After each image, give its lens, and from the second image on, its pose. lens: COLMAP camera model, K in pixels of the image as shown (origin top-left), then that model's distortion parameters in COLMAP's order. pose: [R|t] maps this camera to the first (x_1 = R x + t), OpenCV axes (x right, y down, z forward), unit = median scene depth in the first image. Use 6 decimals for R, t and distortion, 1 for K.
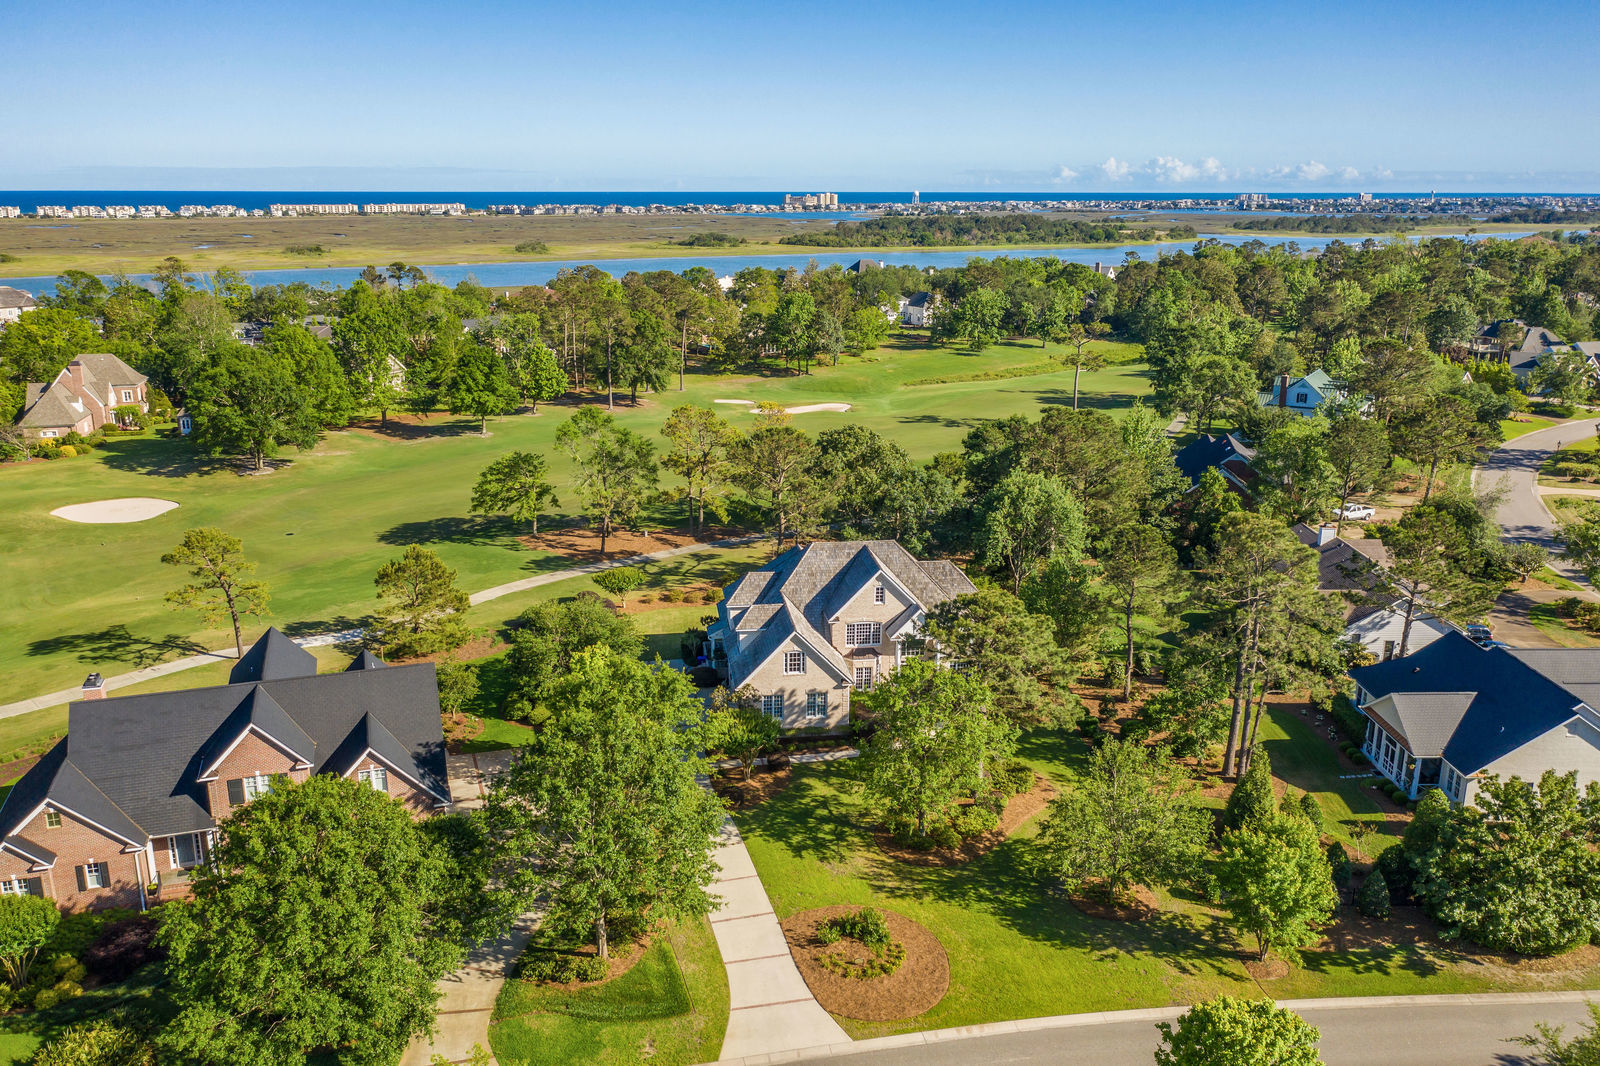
lens RADIAL K [[1277.3, 0, 825.6], [0, 1277.3, 539.3], [0, 0, 1]] dist [-0.014085, 0.020449]
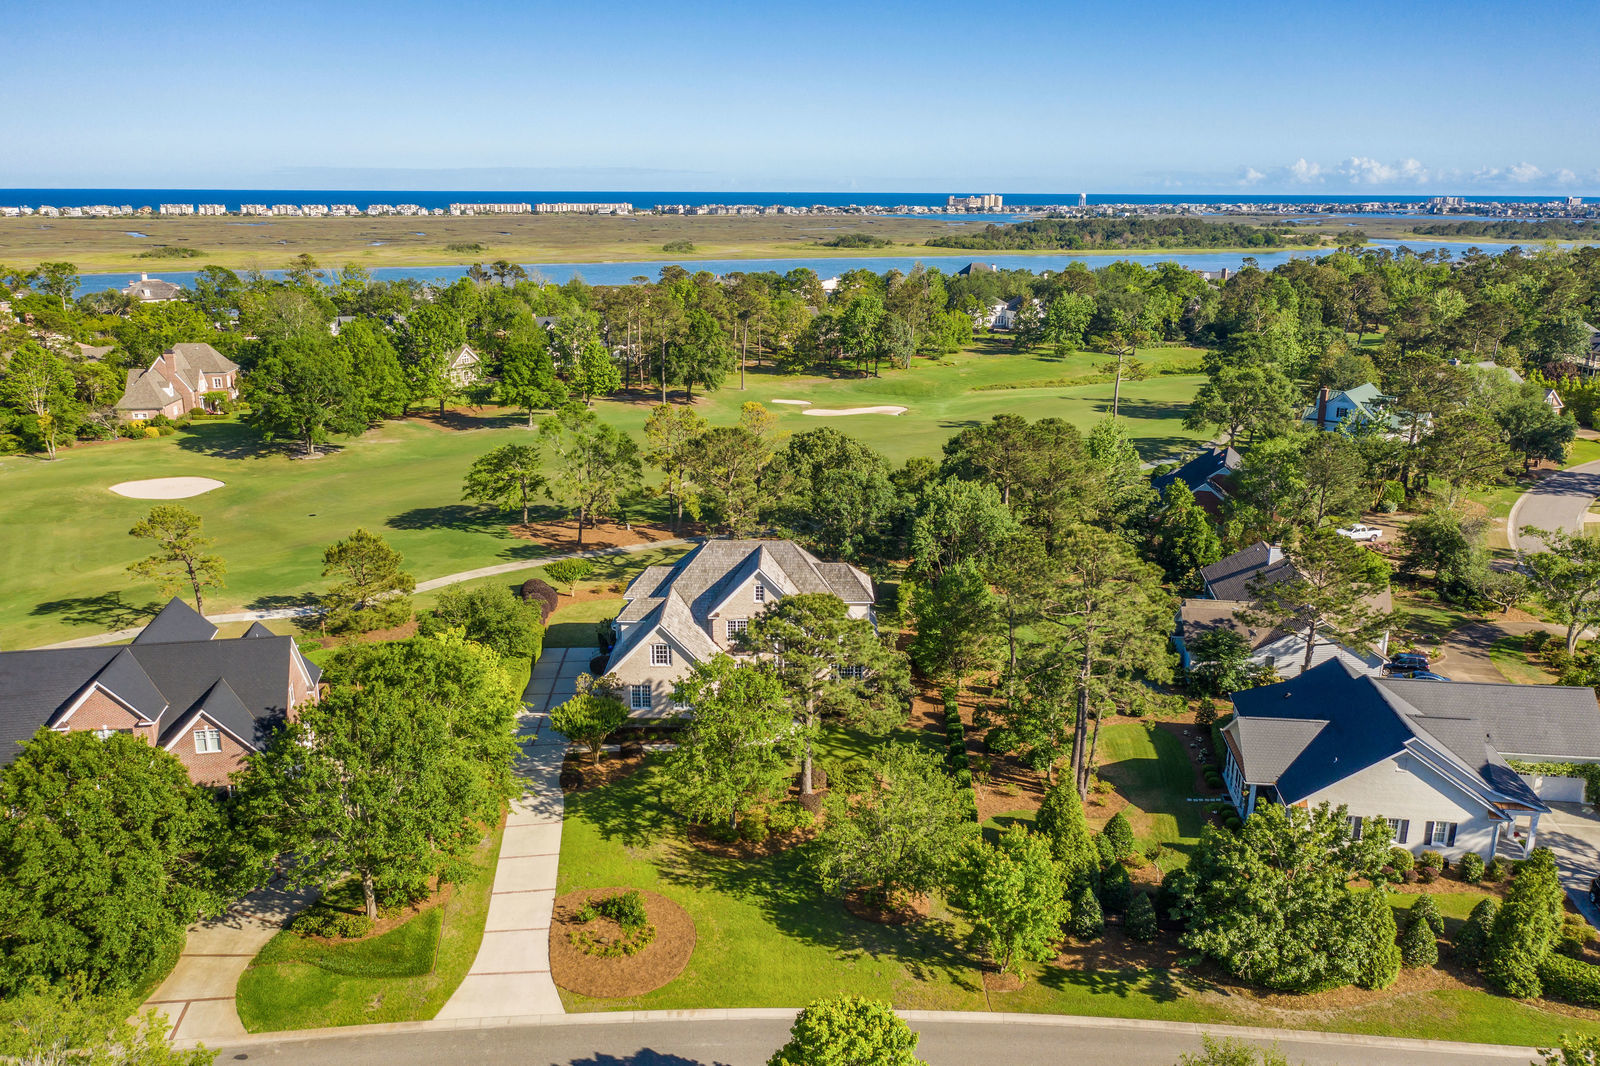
lens RADIAL K [[1277.3, 0, 814.5], [0, 1277.3, 537.2], [0, 0, 1]] dist [-0.014085, 0.020449]
pose [[0.990420, 0.038818, -0.132523, 0.220495], [-0.039138, 0.999234, 0.000188, -0.003433], [0.132429, 0.005001, 0.991180, -0.007557]]
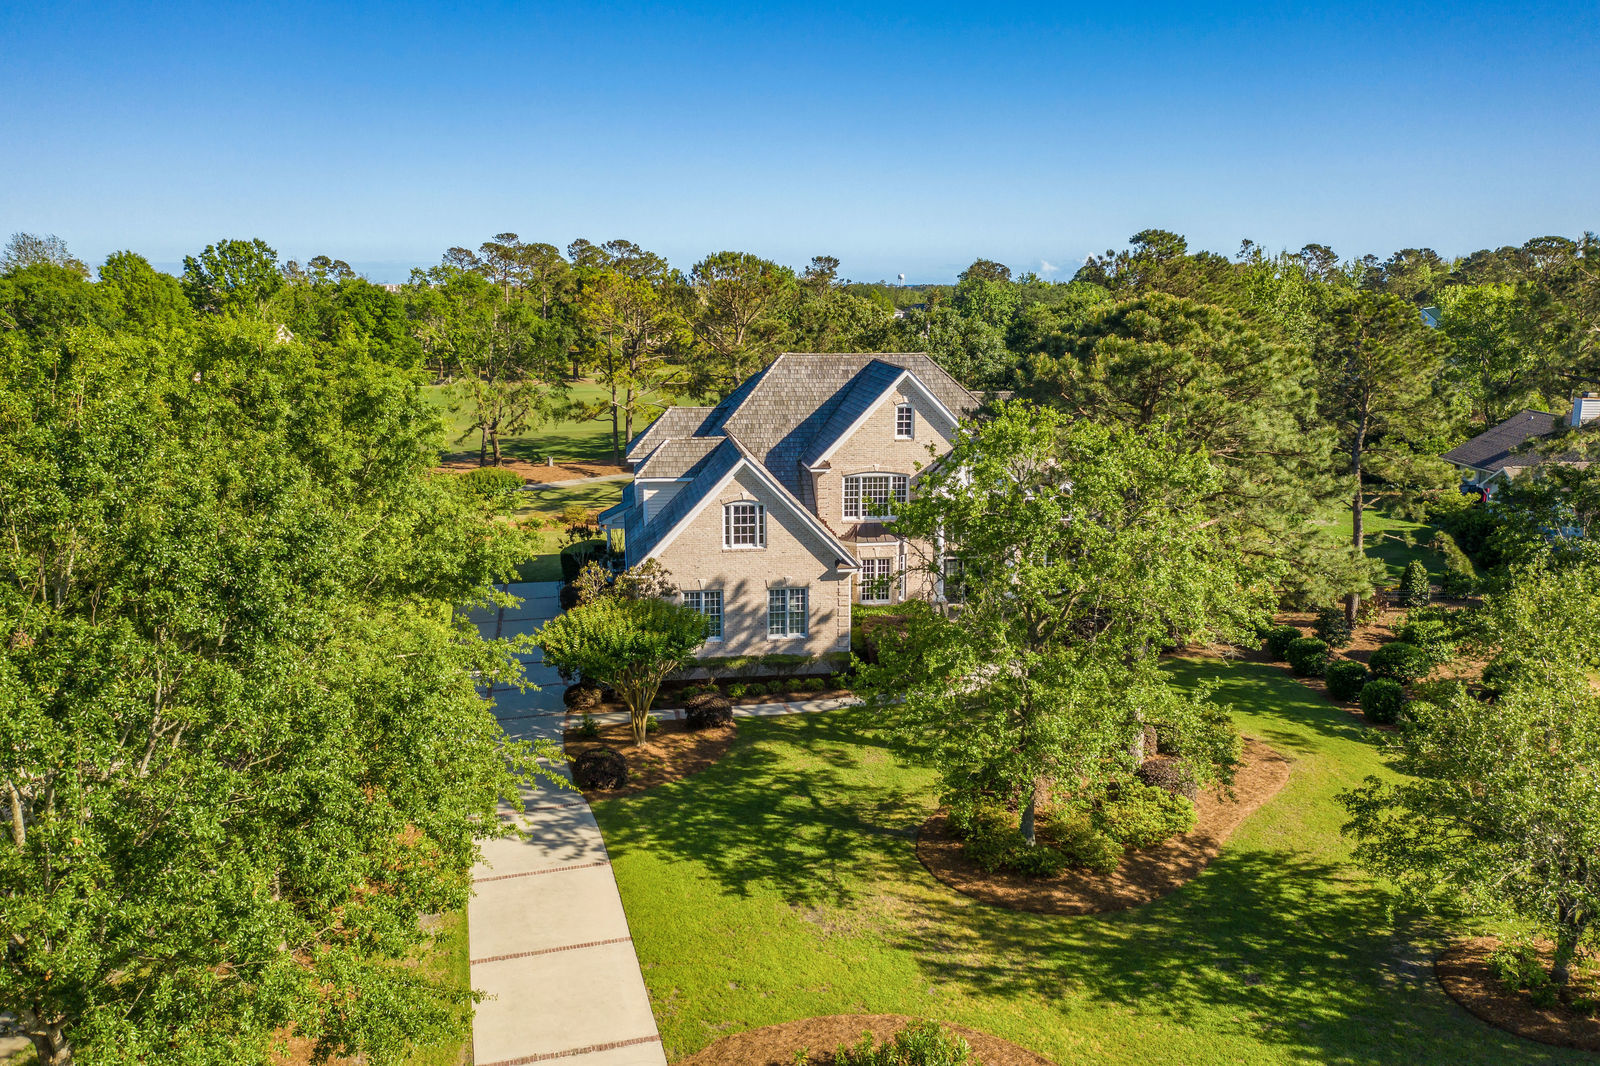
lens RADIAL K [[1277.3, 0, 809.3], [0, 1277.3, 536.8], [0, 0, 1]] dist [-0.014085, 0.020449]
pose [[0.999959, -0.008408, -0.003397, 0.003388], [0.008149, 0.997502, -0.070167, 0.130342], [0.003979, 0.070136, 0.997530, 0.465610]]
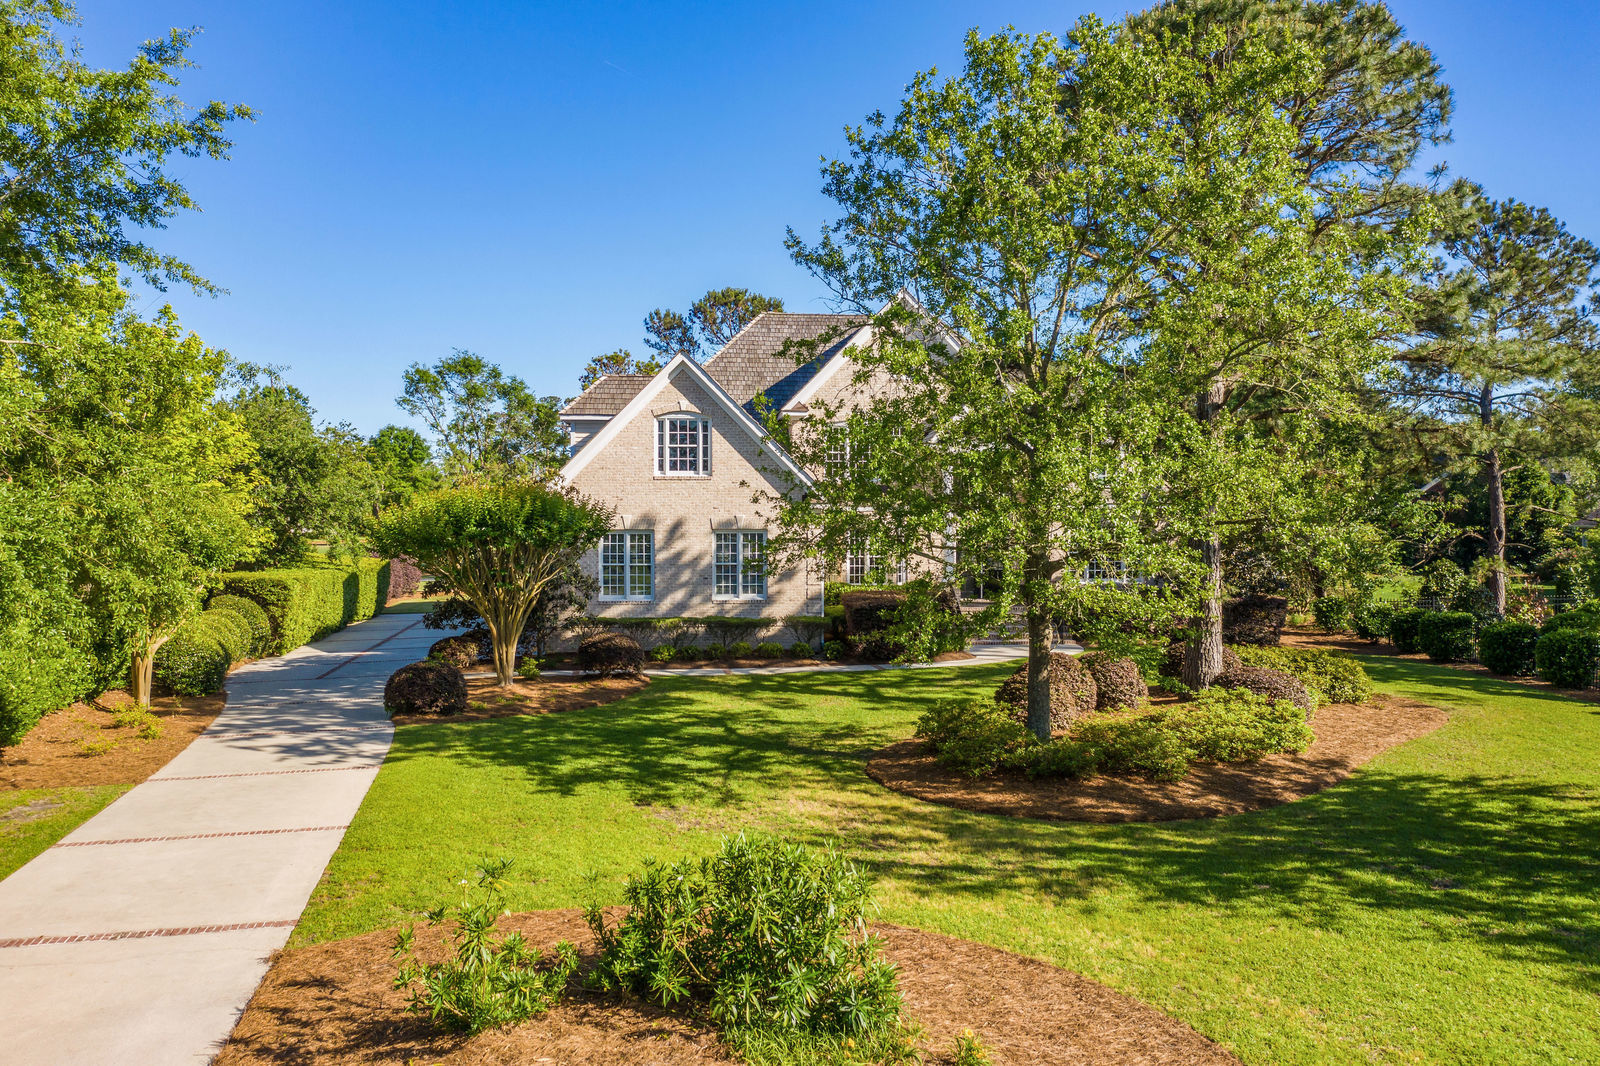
lens RADIAL K [[1277.3, 0, 801.2], [0, 1277.3, 534.6], [0, 0, 1]] dist [-0.014085, 0.020449]
pose [[0.998151, -0.010468, -0.059874, 0.033837], [-0.004615, 0.969164, -0.246374, 0.208959], [0.060607, 0.246195, 0.967324, 0.597689]]
